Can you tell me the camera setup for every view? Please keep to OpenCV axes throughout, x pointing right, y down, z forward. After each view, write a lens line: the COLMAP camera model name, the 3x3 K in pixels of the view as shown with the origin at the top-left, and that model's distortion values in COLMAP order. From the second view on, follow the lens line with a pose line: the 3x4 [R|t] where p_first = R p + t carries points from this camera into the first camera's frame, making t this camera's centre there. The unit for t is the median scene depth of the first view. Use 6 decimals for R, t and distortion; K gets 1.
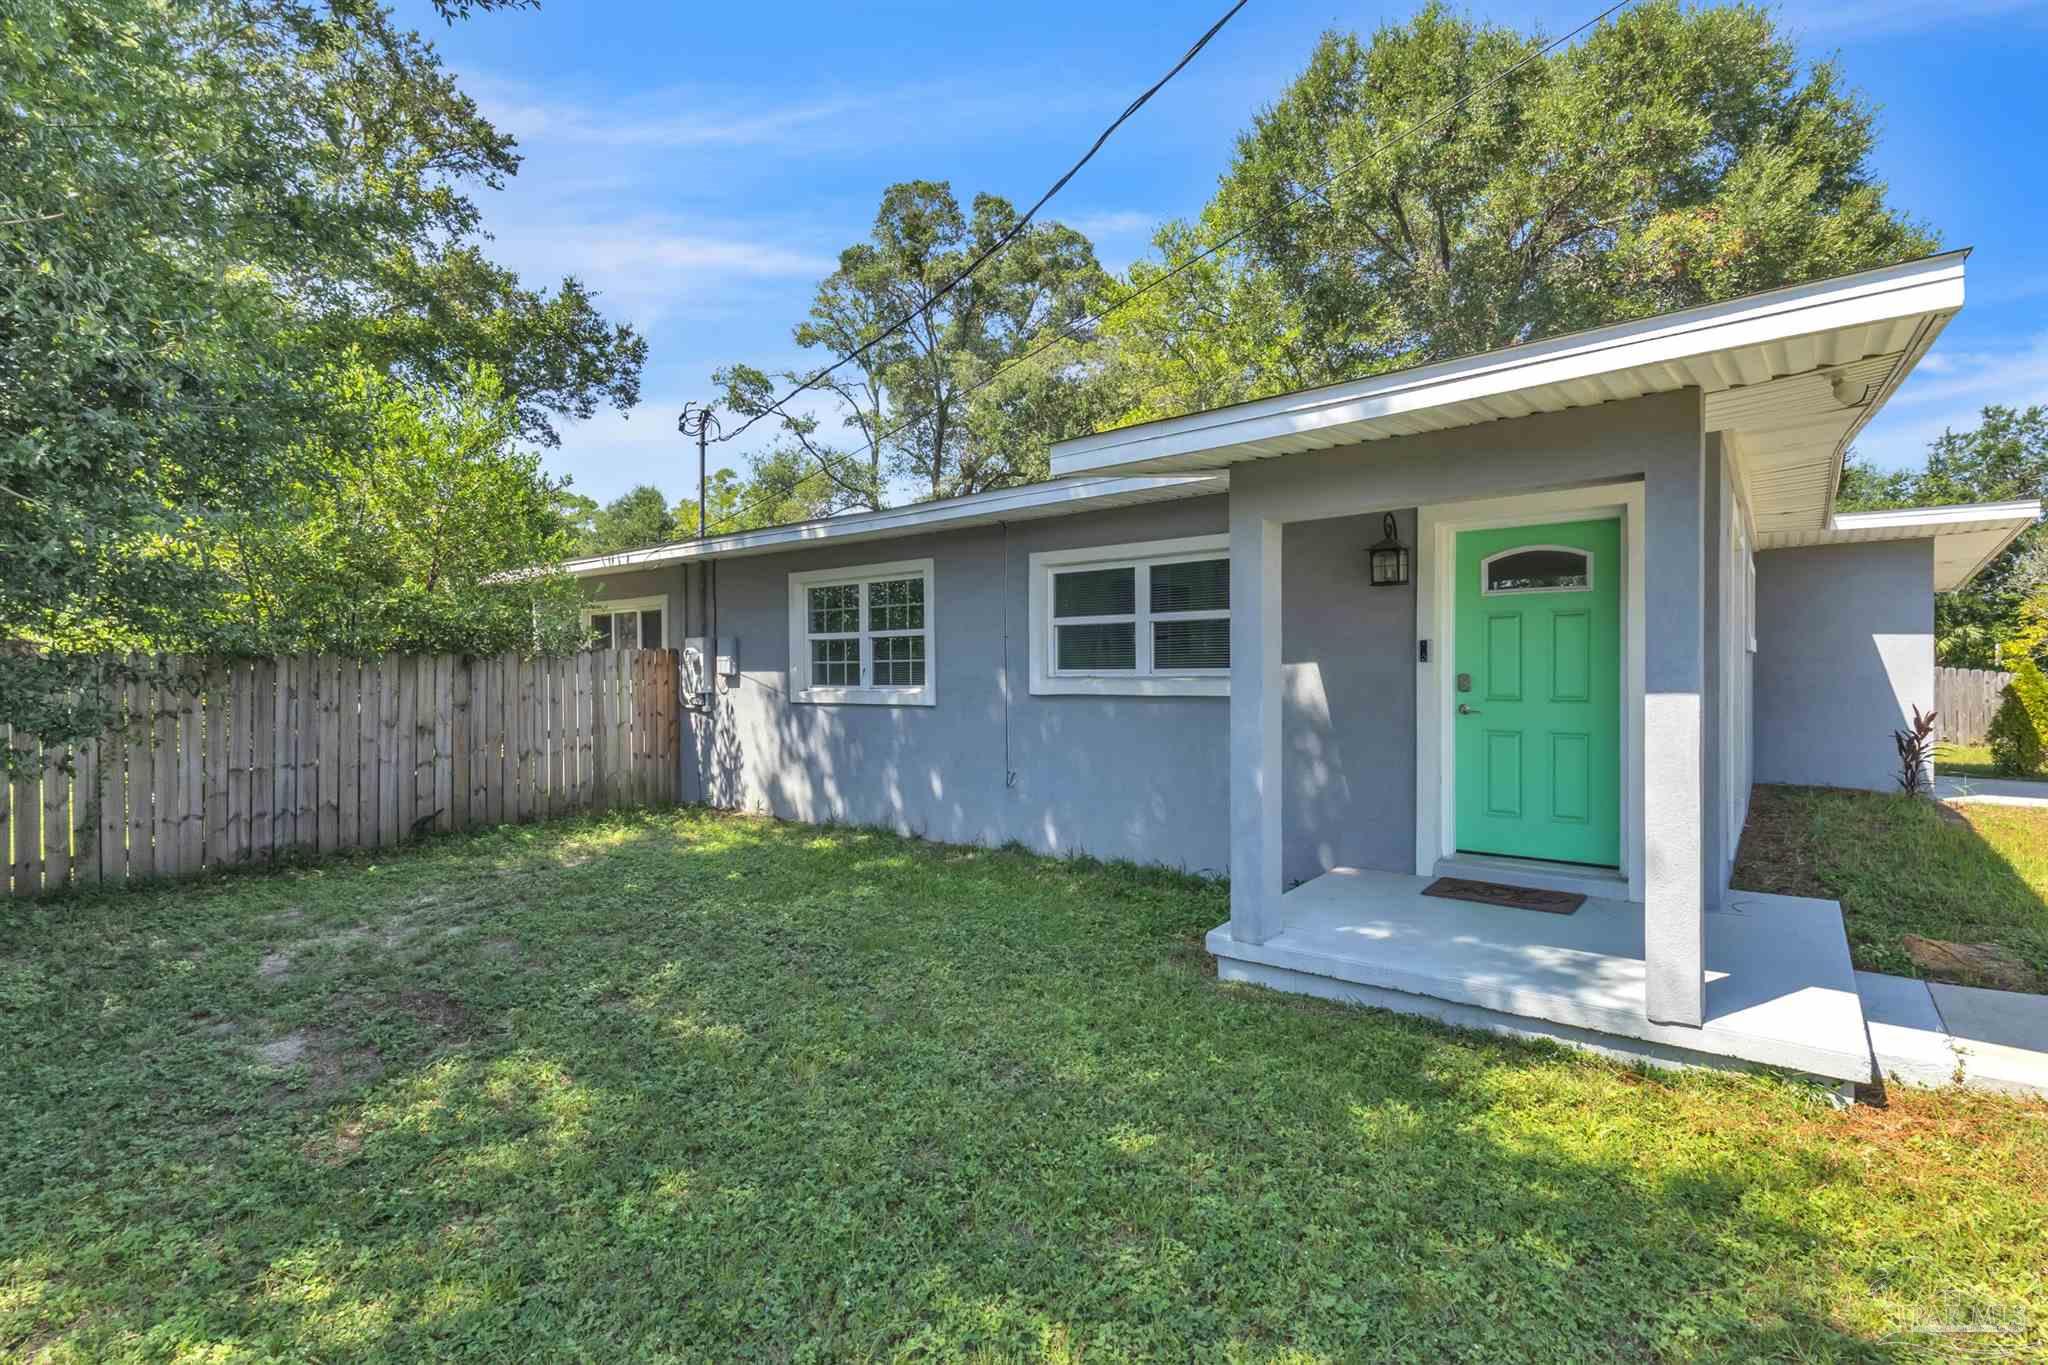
lens RADIAL K [[951.9, 0, 1024.0], [0, 951.9, 682.5], [0, 0, 1]] dist [0.002438, 0.001327]
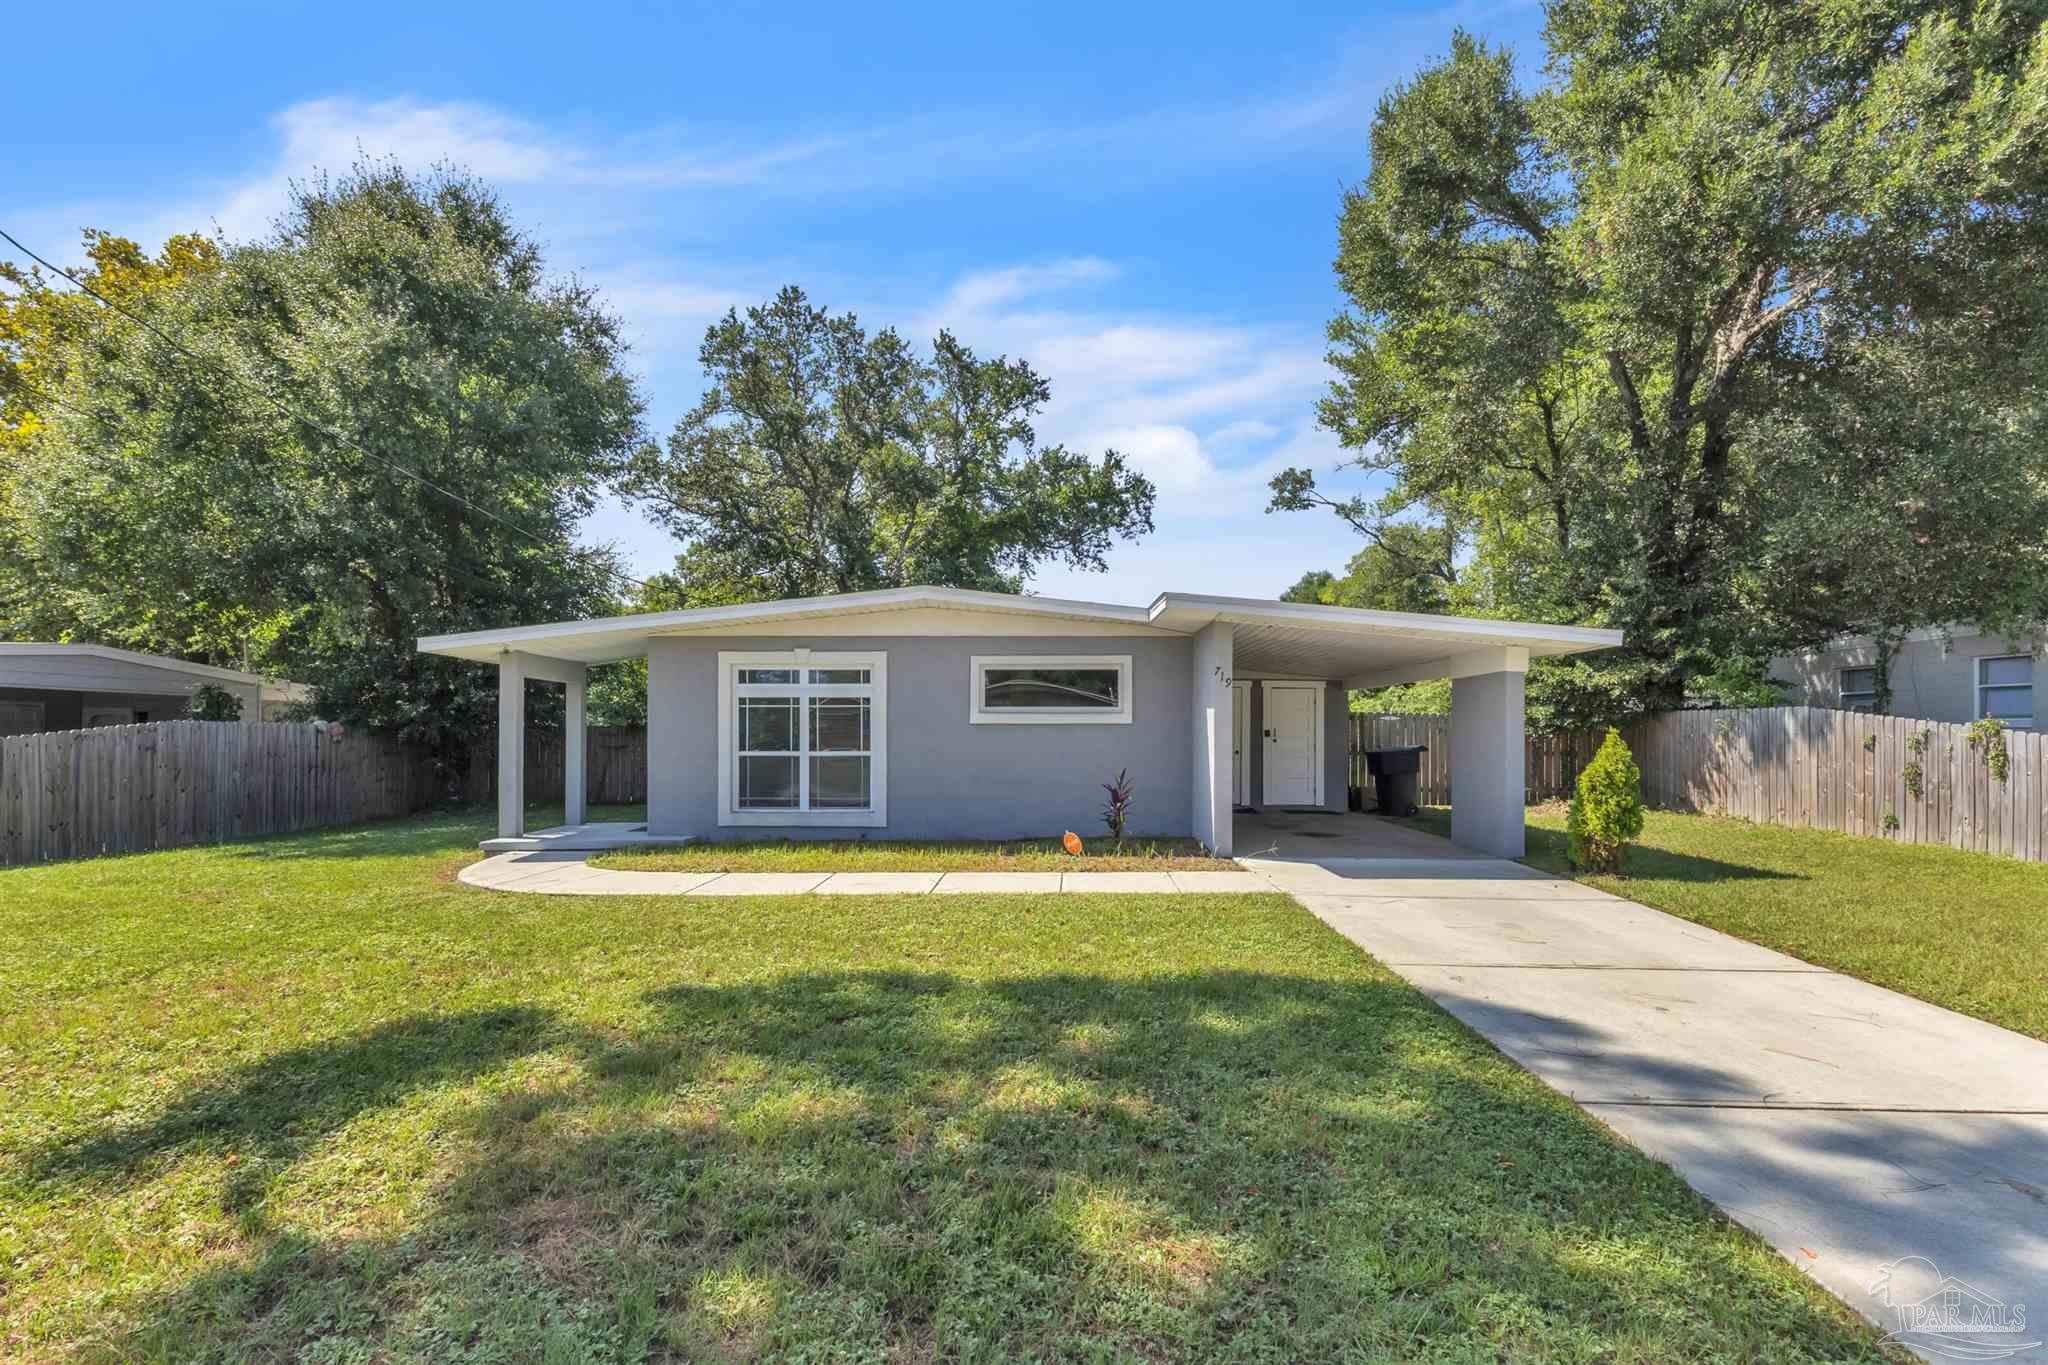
lens RADIAL K [[974.6, 0, 1024.0], [0, 974.6, 730.1], [0, 0, 1]] dist [0.004429, 0.001182]
pose [[0.613682, 0.003074, -0.789547, 0.551722], [-0.015929, 0.999837, -0.008488, -0.003065], [0.789392, 0.017786, 0.613631, 0.037309]]
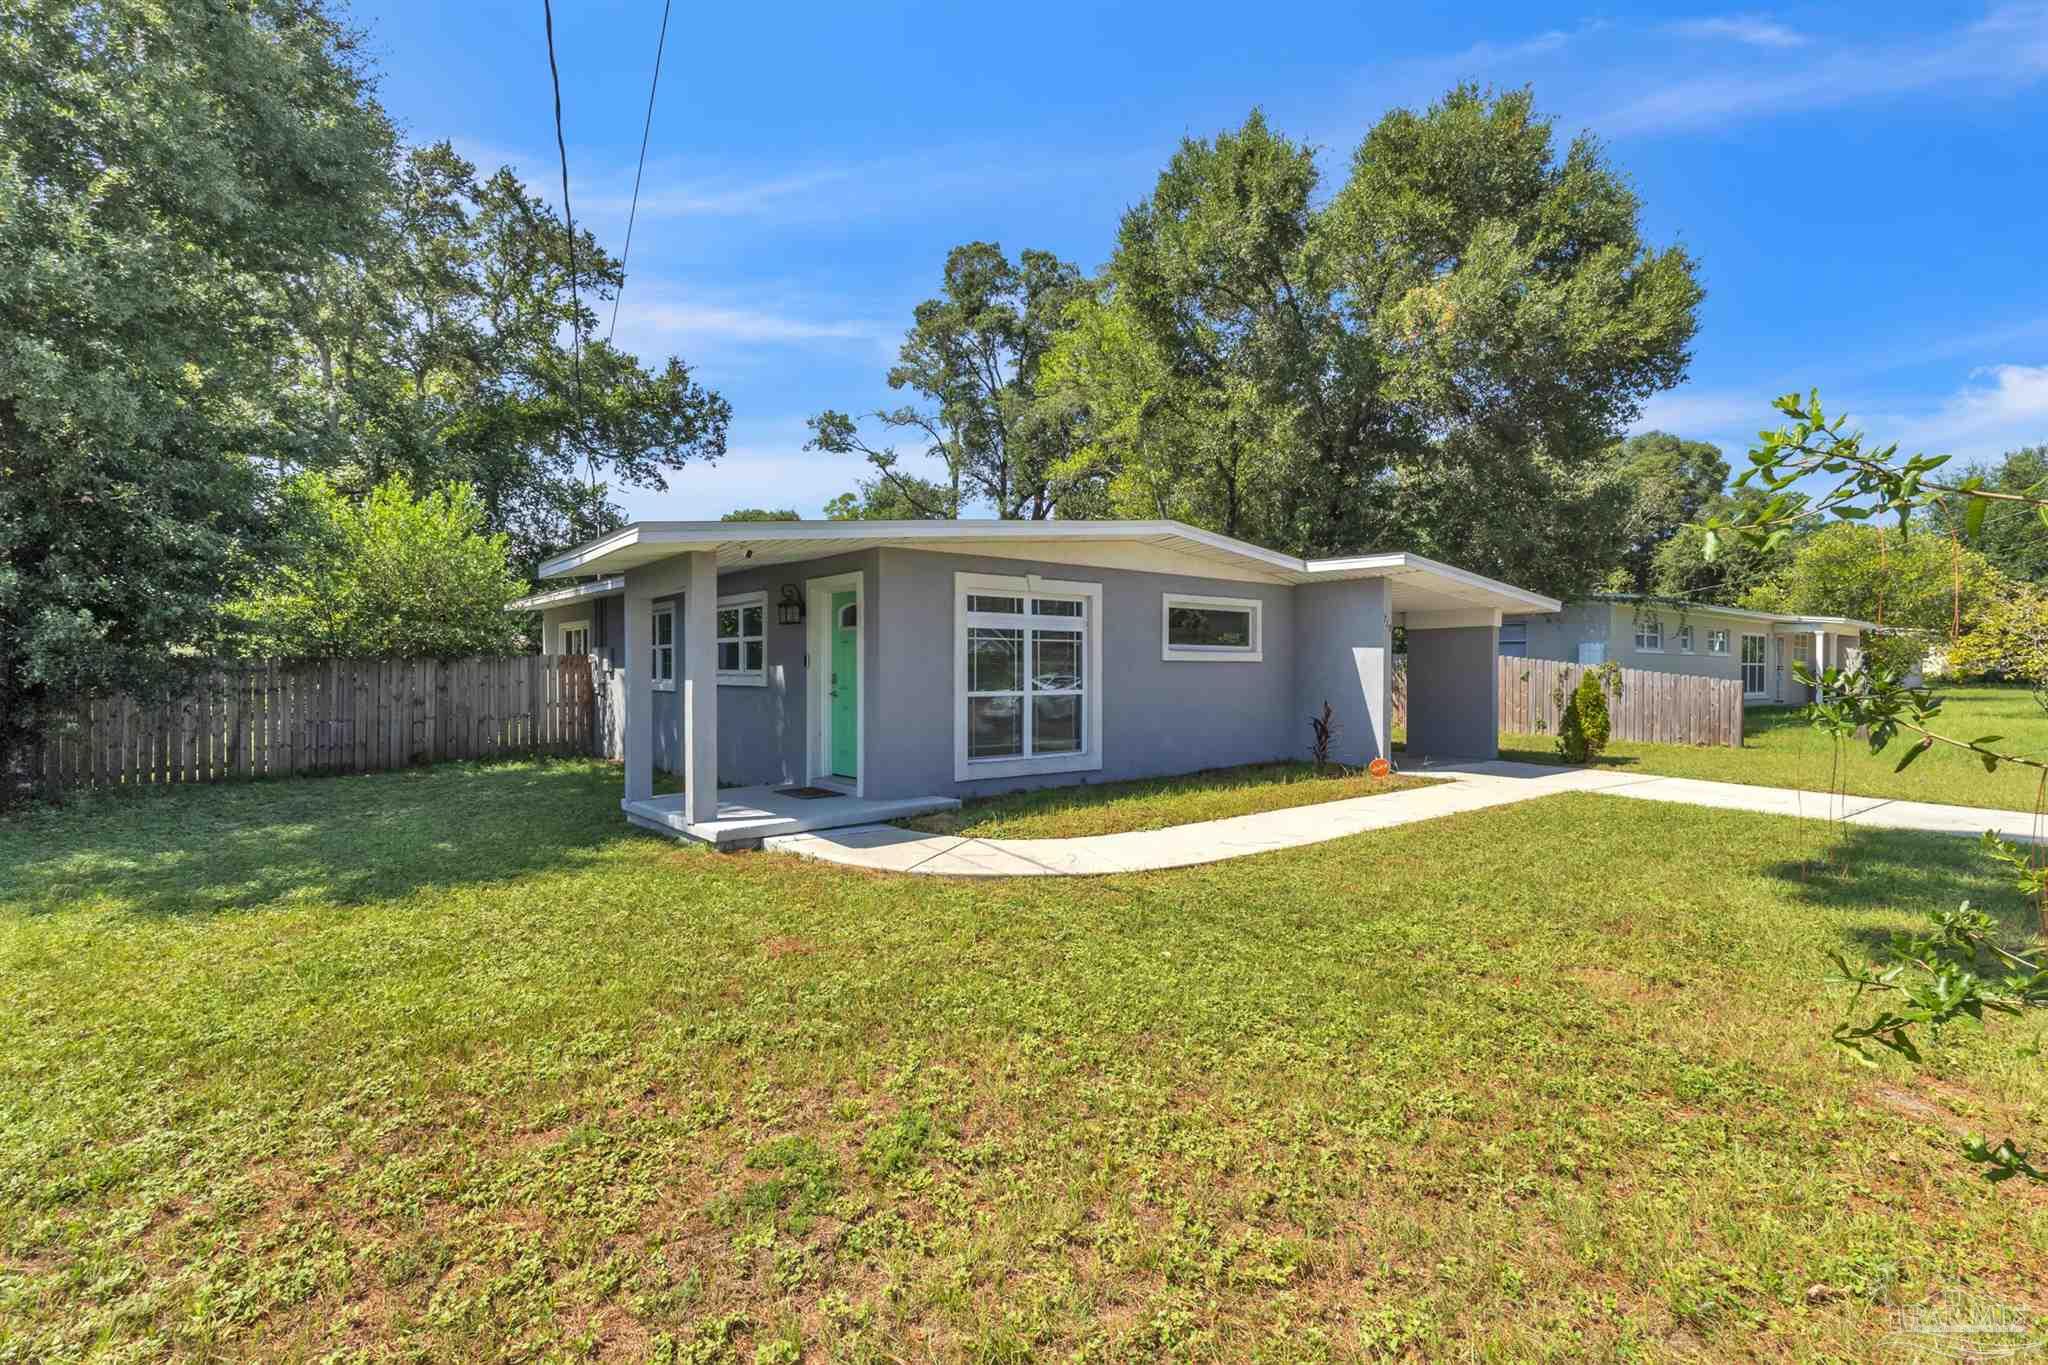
lens RADIAL K [[951.9, 0, 1024.0], [0, 951.9, 682.5], [0, 0, 1]] dist [0.002438, 0.001327]
pose [[0.977993, 0.010129, -0.208393, 0.238117], [-0.010079, 0.999948, 0.001301, 0.000386], [0.208396, 0.000828, 0.978044, -0.134573]]
